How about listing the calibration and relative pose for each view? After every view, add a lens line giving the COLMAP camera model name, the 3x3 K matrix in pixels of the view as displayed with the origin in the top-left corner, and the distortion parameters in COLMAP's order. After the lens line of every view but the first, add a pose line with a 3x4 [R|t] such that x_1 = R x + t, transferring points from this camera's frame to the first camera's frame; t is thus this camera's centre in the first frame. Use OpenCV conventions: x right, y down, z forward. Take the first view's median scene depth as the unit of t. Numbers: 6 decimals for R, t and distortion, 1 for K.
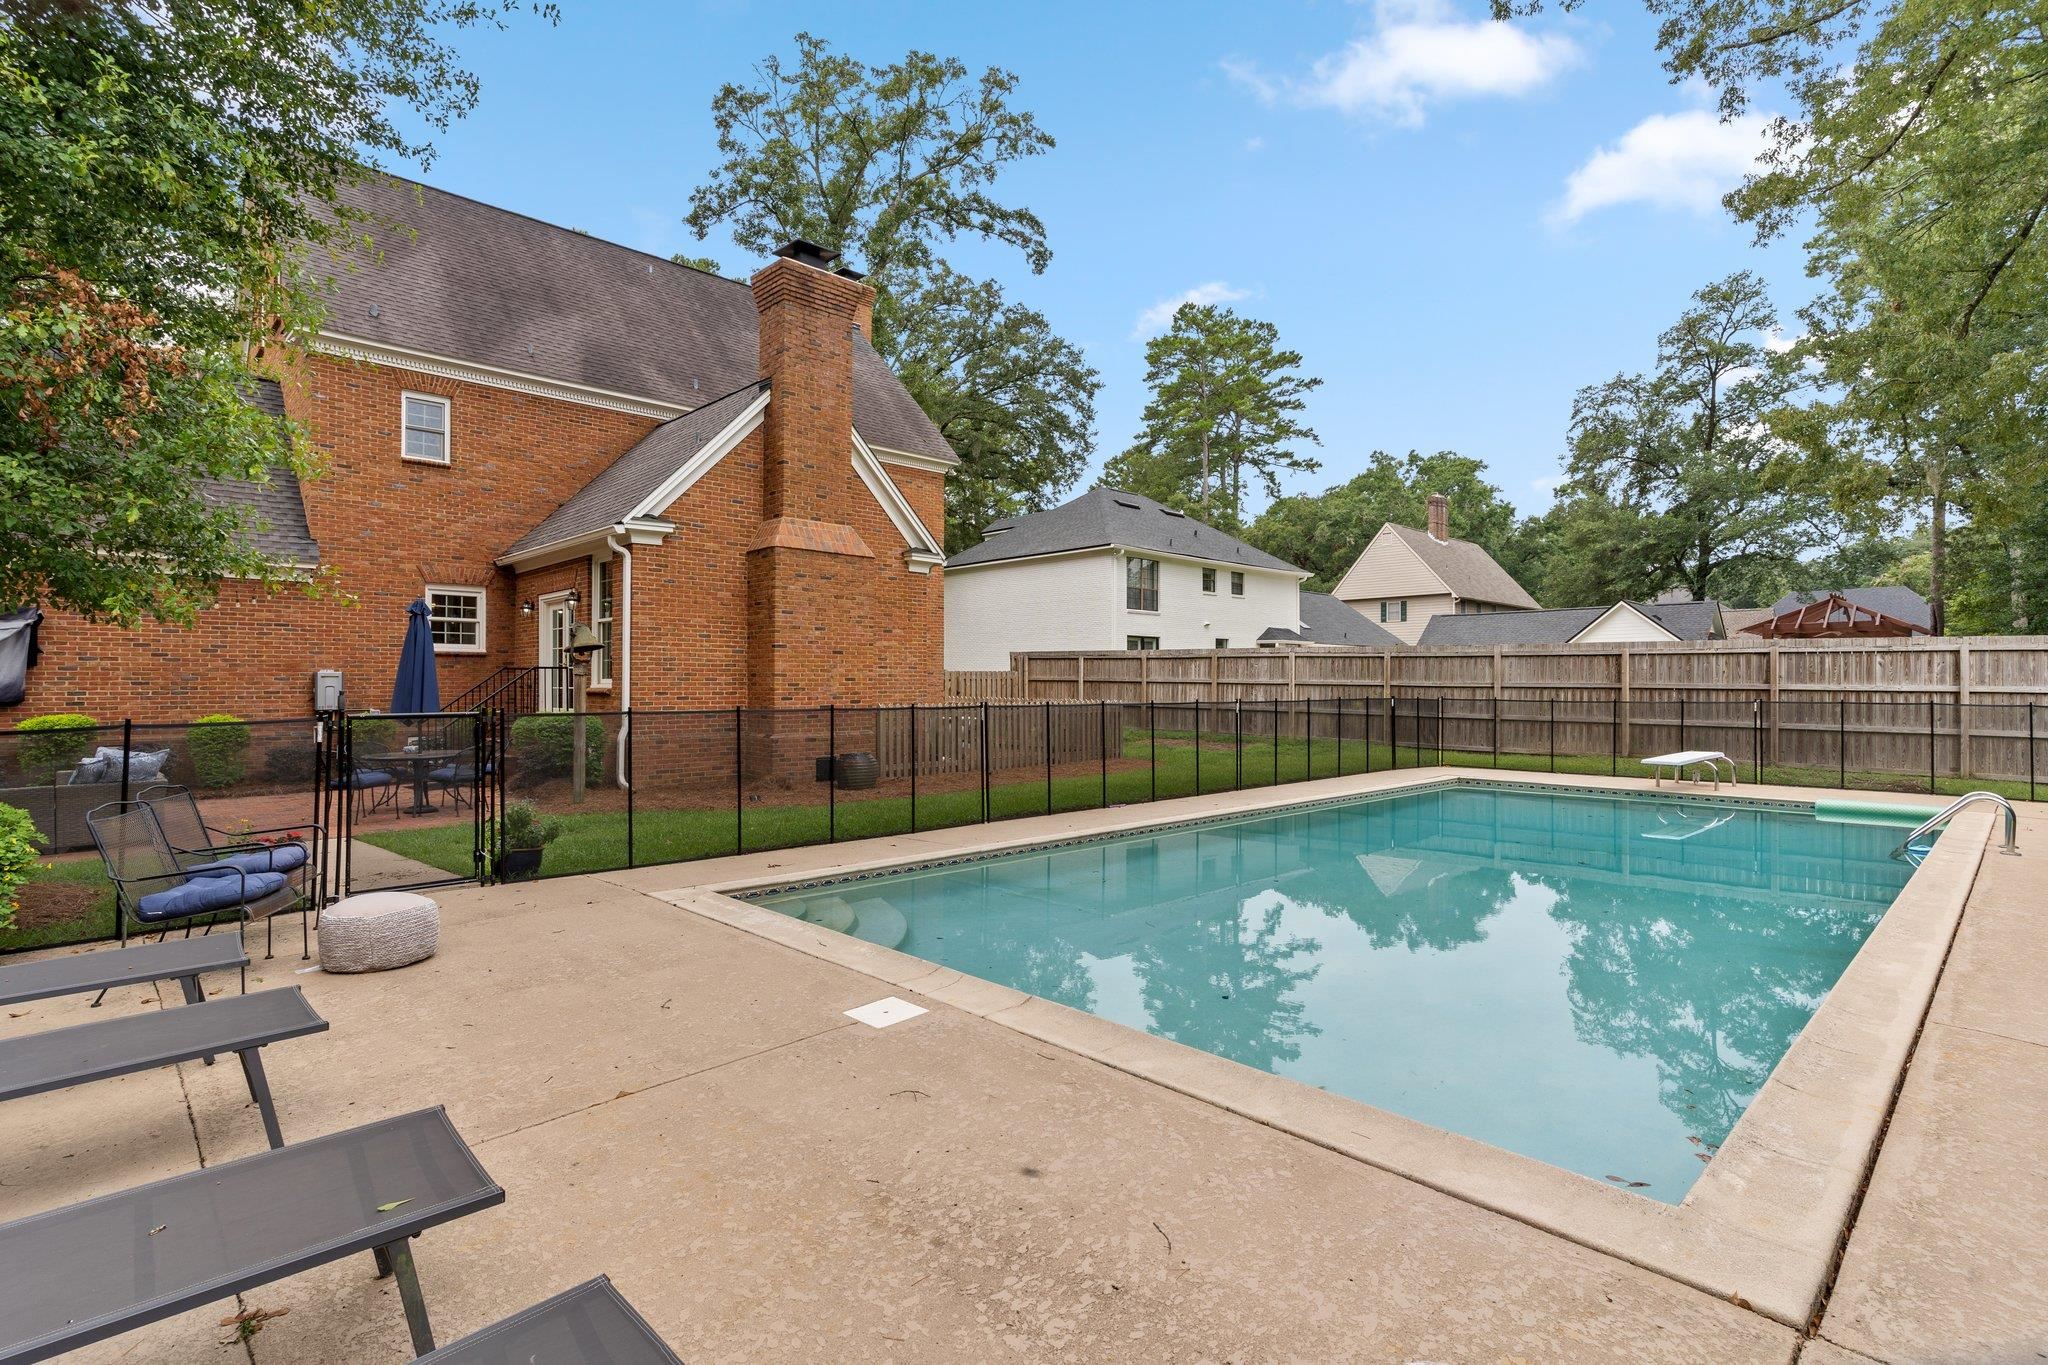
lens RADIAL K [[986.5, 0, 1018.1], [0, 986.5, 676.3], [0, 0, 1]] dist [-0.000600, 0.000042]
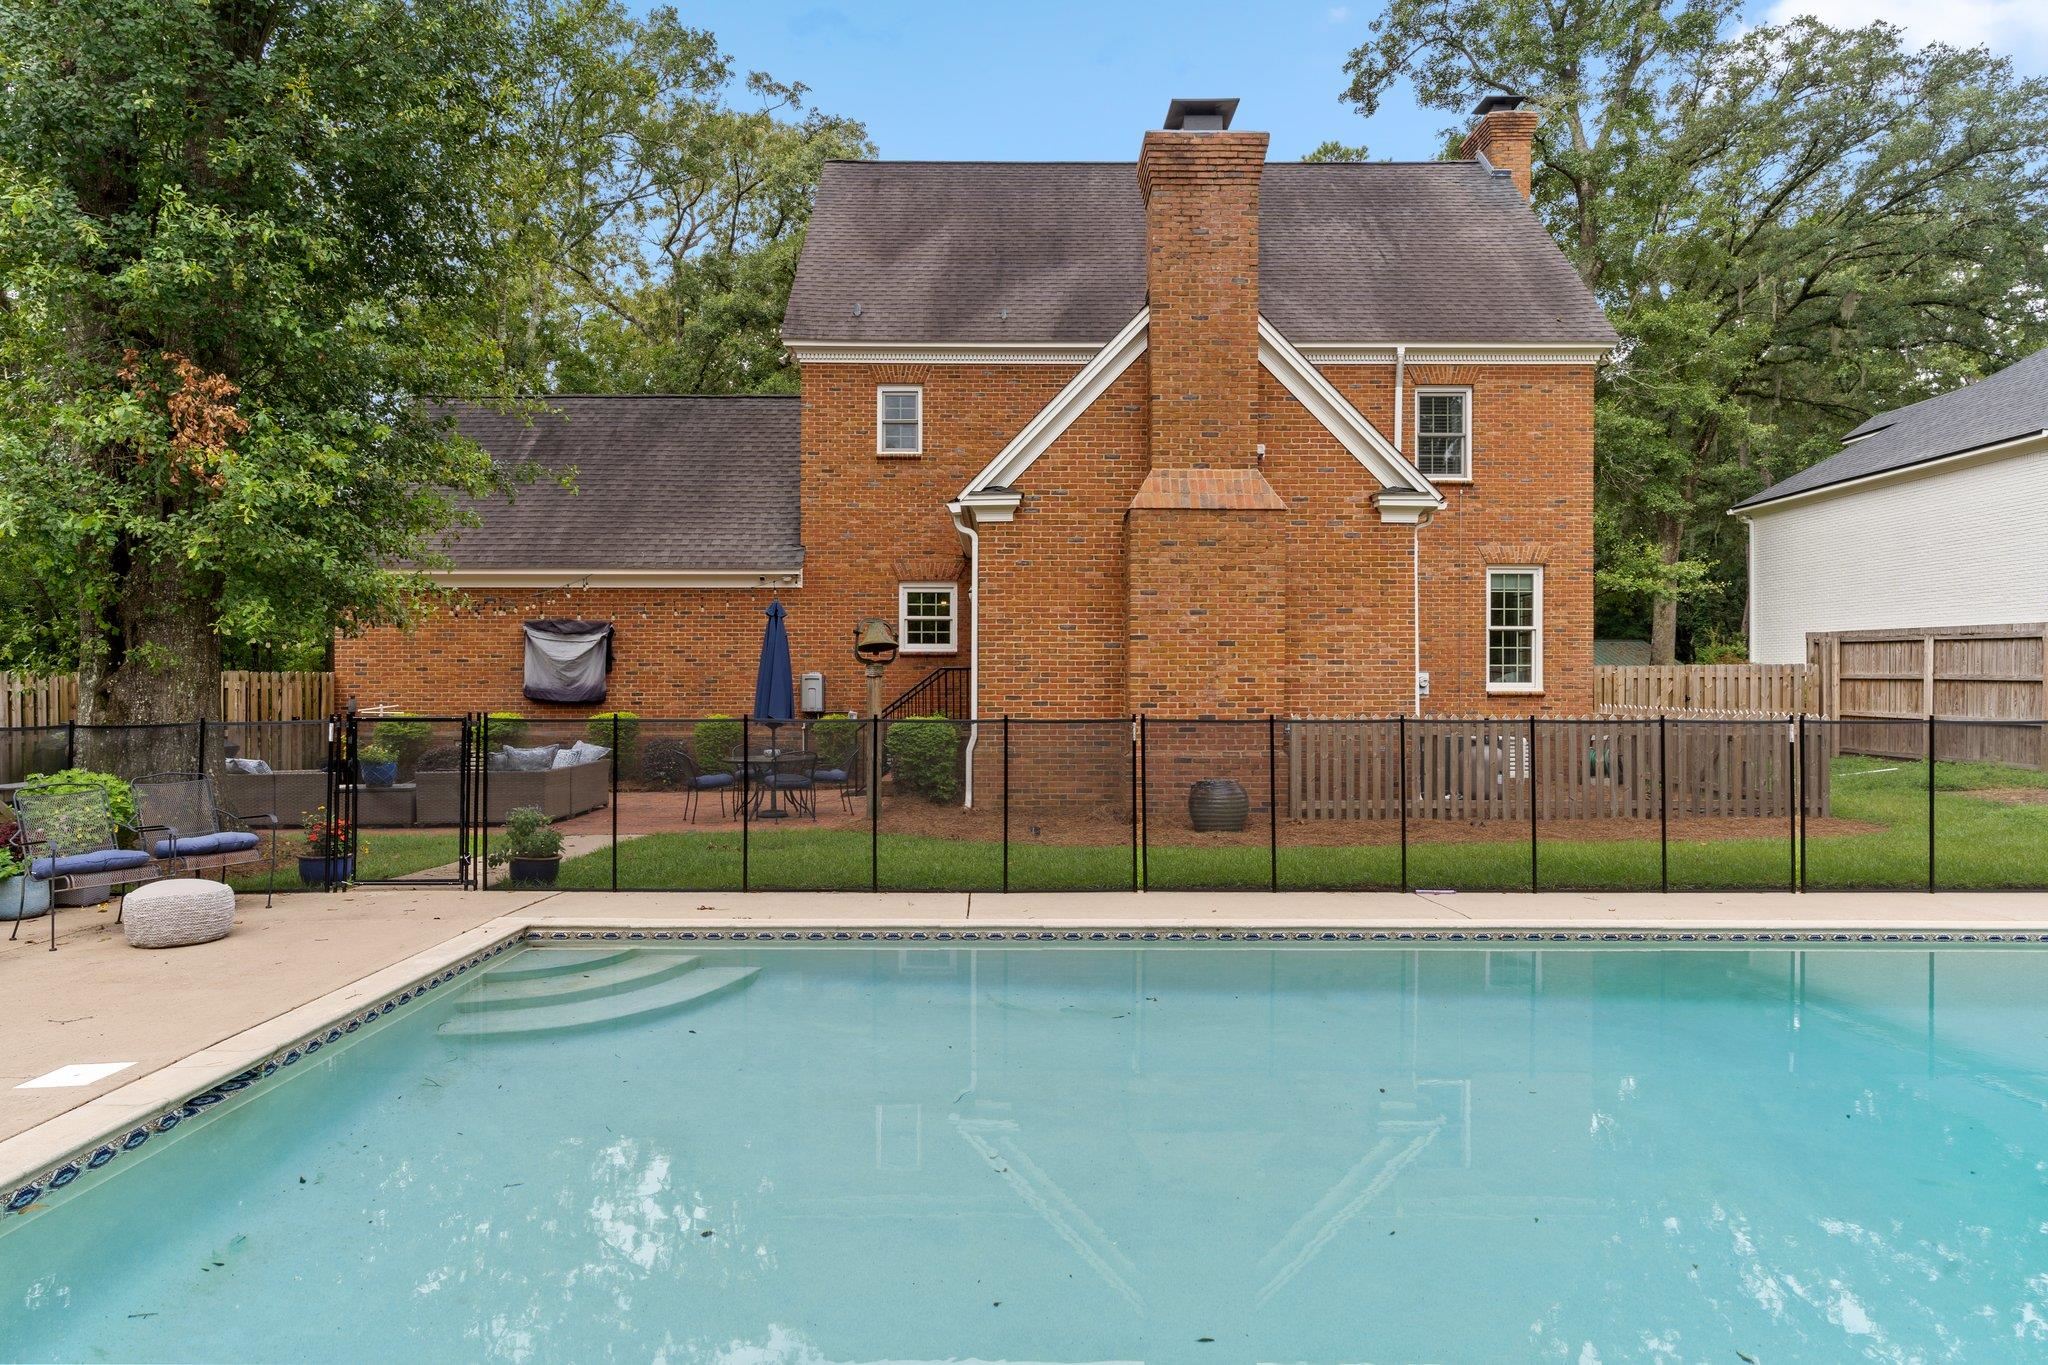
lens RADIAL K [[1234.3, 0, 1024.0], [0, 1234.3, 682.5], [0, 0, 1]] dist [-0.000087, 0.000799]
pose [[0.719996, -0.001796, -0.693975, 0.329771], [0.006302, 0.999972, 0.003950, 0.000264], [0.693949, -0.007217, 0.719988, 0.219123]]
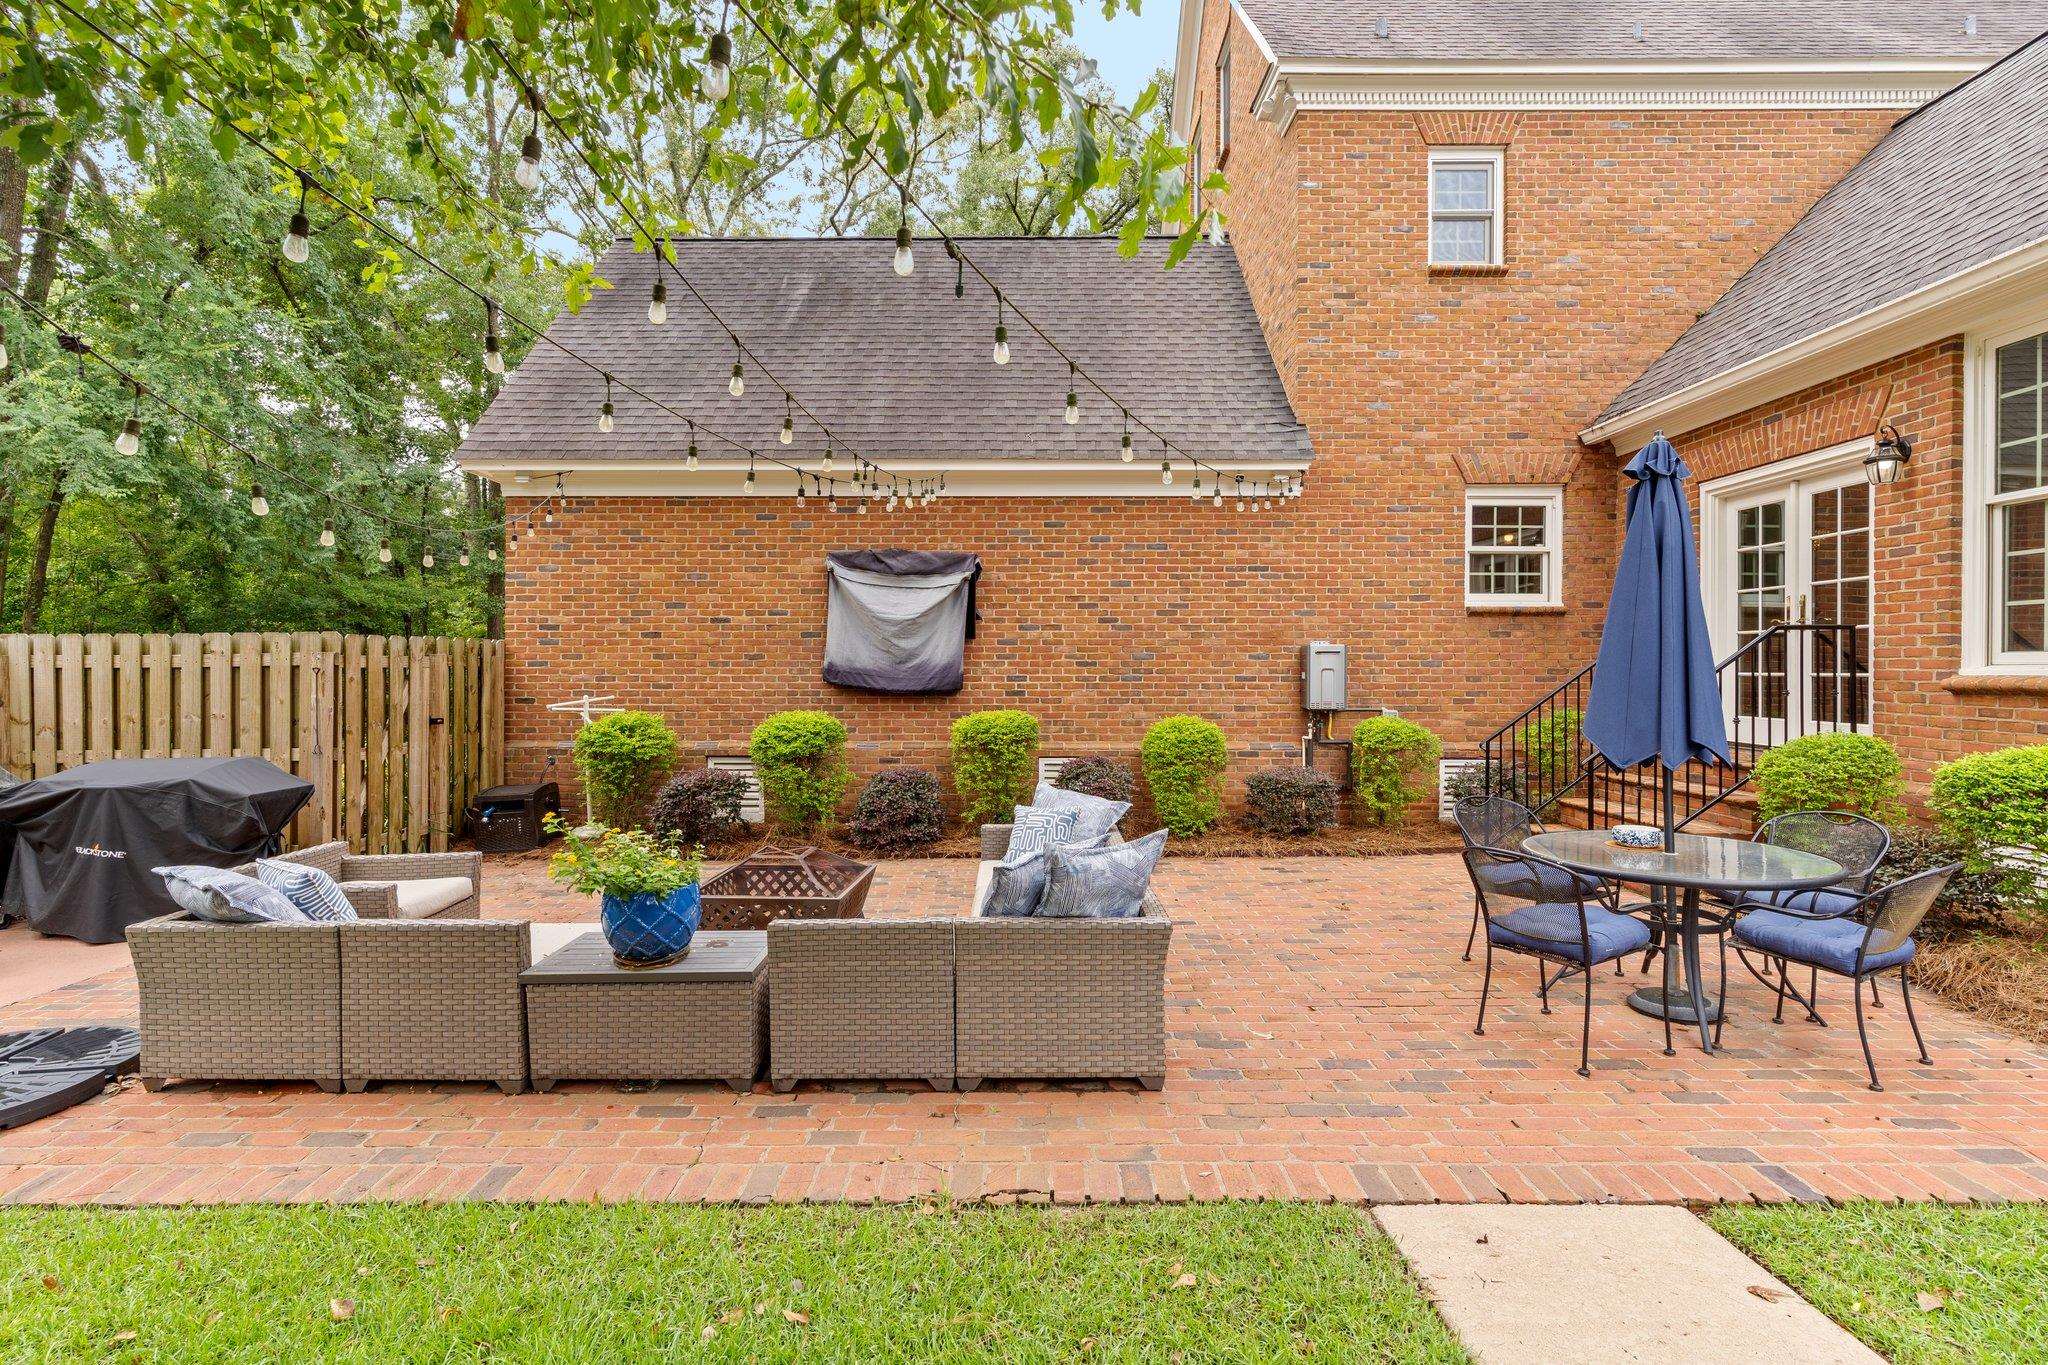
lens RADIAL K [[986.5, 0, 1018.1], [0, 986.5, 676.3], [0, 0, 1]] dist [-0.000600, 0.000042]
pose [[0.712896, 0.007504, -0.701230, -0.394213], [0.004481, 0.999874, 0.015255, 0.004416], [0.701256, -0.014017, 0.712772, 0.426289]]
